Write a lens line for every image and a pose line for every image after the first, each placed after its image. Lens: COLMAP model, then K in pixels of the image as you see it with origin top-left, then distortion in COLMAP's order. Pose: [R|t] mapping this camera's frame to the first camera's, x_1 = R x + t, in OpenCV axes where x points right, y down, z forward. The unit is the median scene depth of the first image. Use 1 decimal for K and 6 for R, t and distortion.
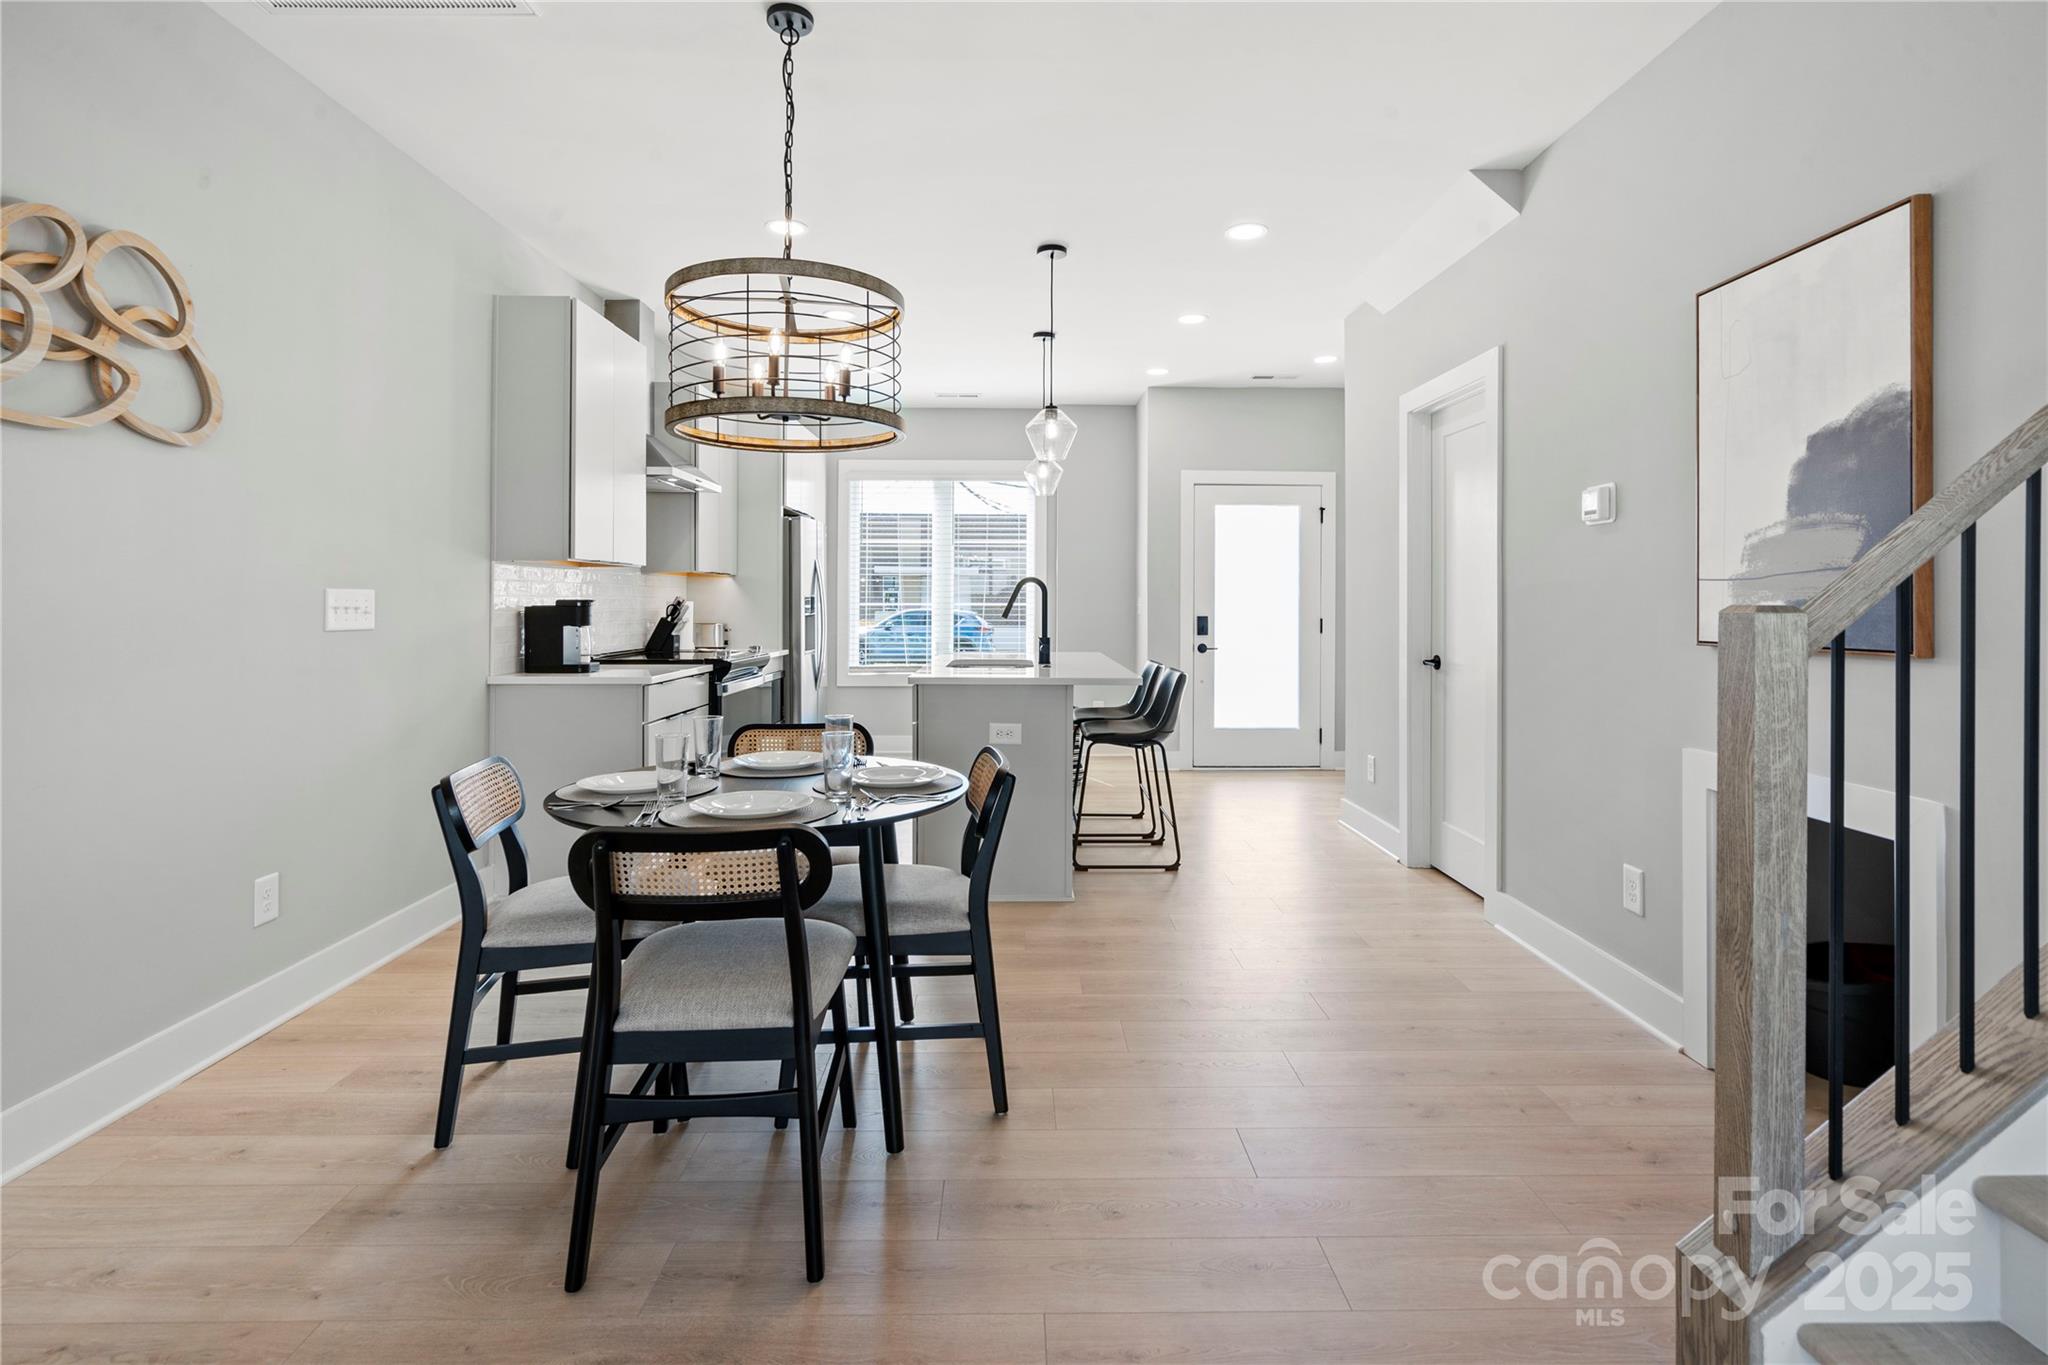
lens RADIAL K [[948.2, 0, 1022.0], [0, 948.2, 605.4], [0, 0, 1]] dist [0.000151, -0.000042]
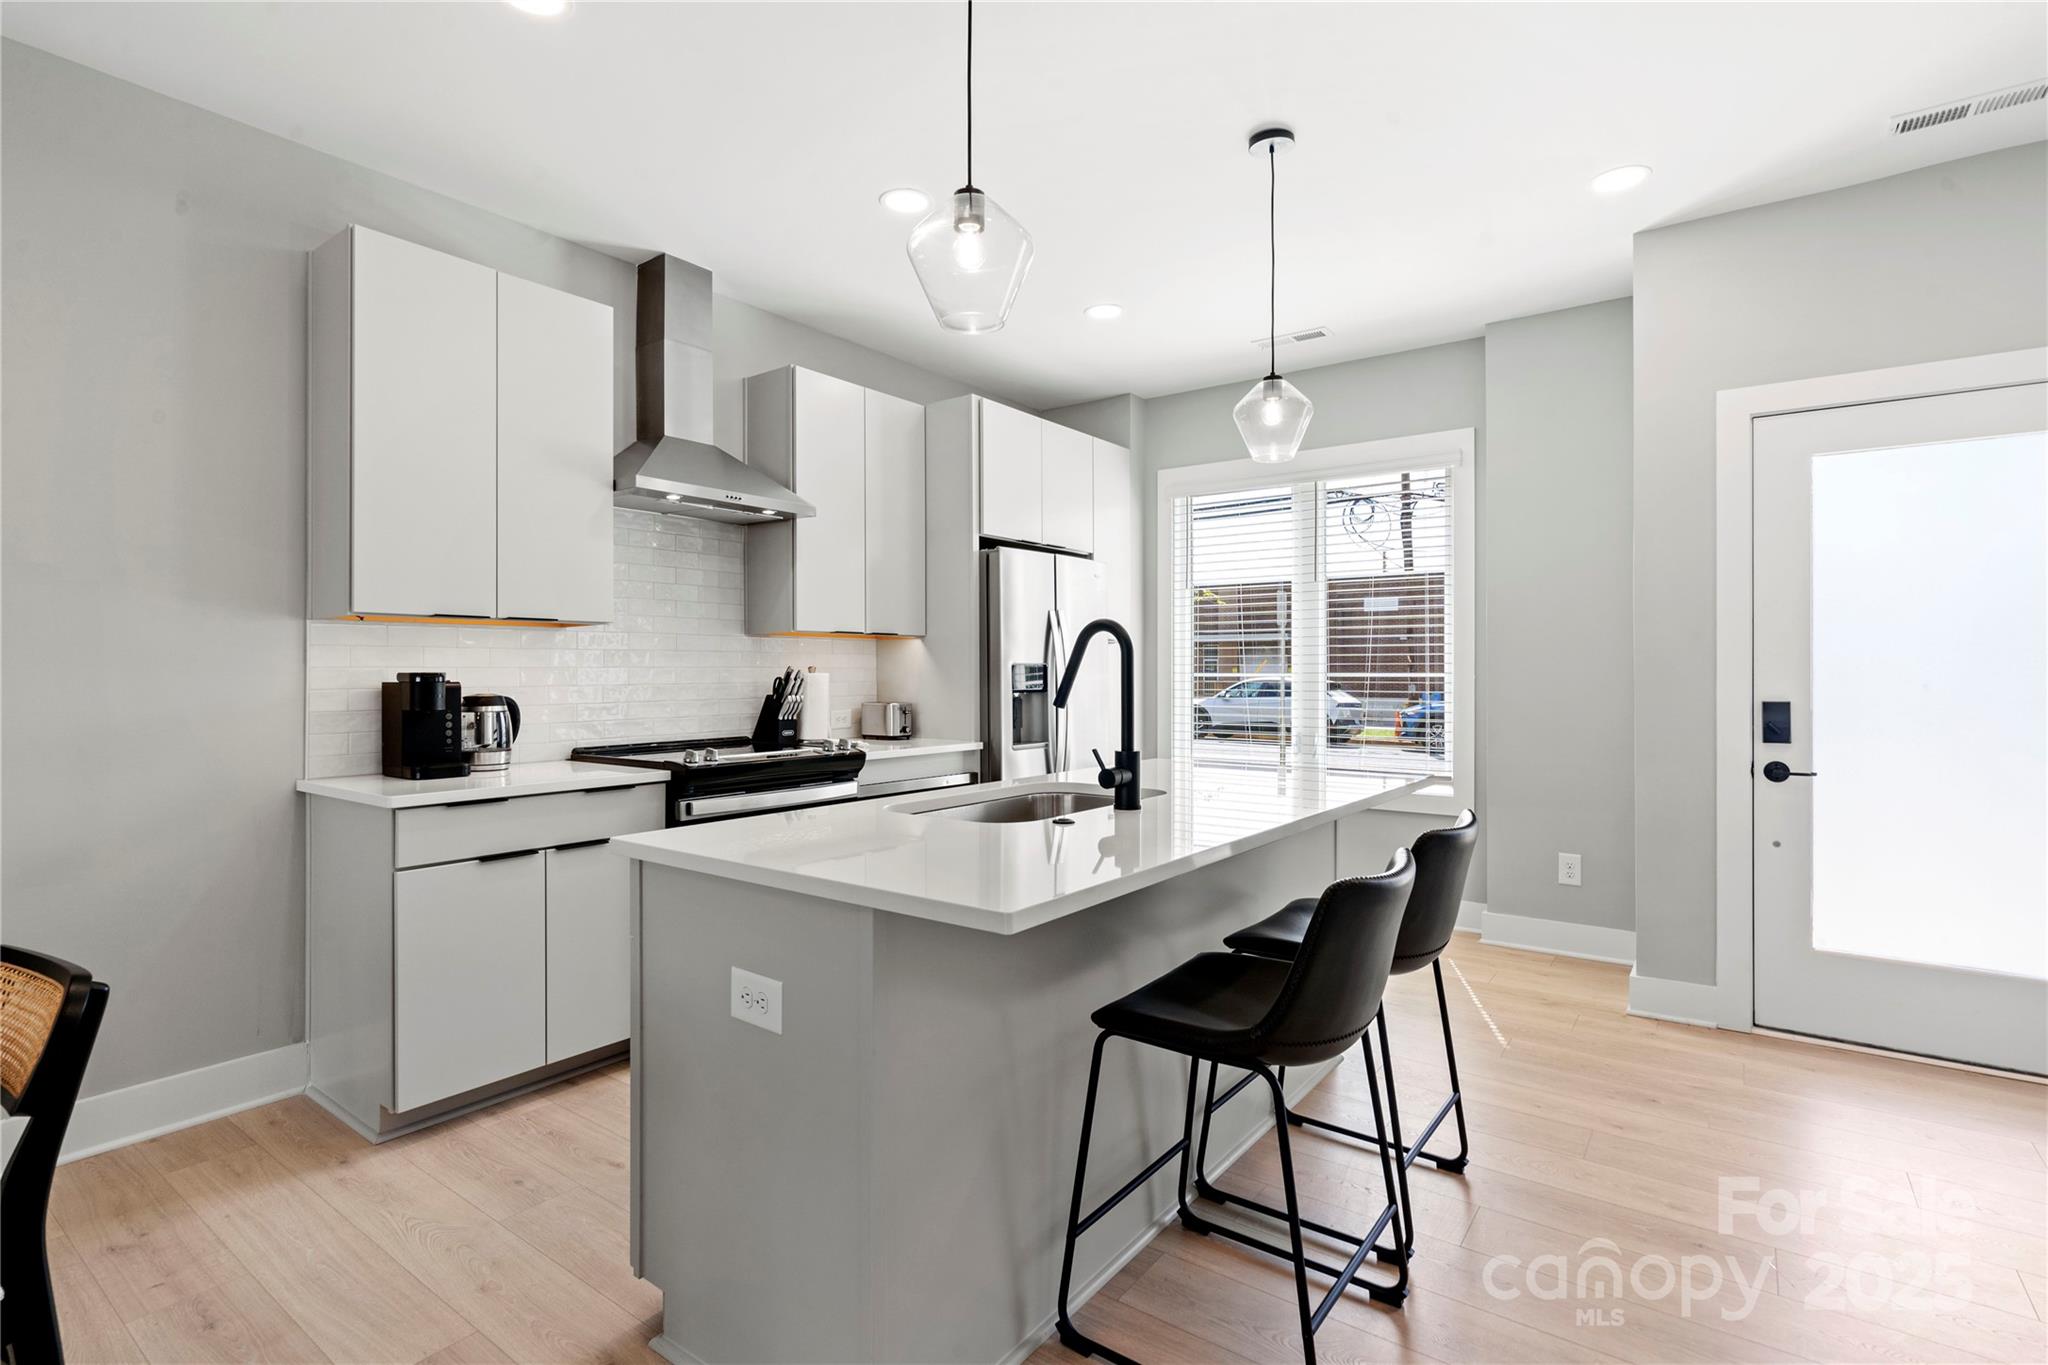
lens RADIAL K [[952.4, 0, 1023.0], [0, 952.4, 667.3], [0, 0, 1]] dist [0.000293, -0.000007]
pose [[0.800725, -0.004616, -0.599015, 0.193866], [0.001468, 0.999982, -0.005743, -0.003453], [0.599031, 0.003719, 0.800717, 0.460142]]
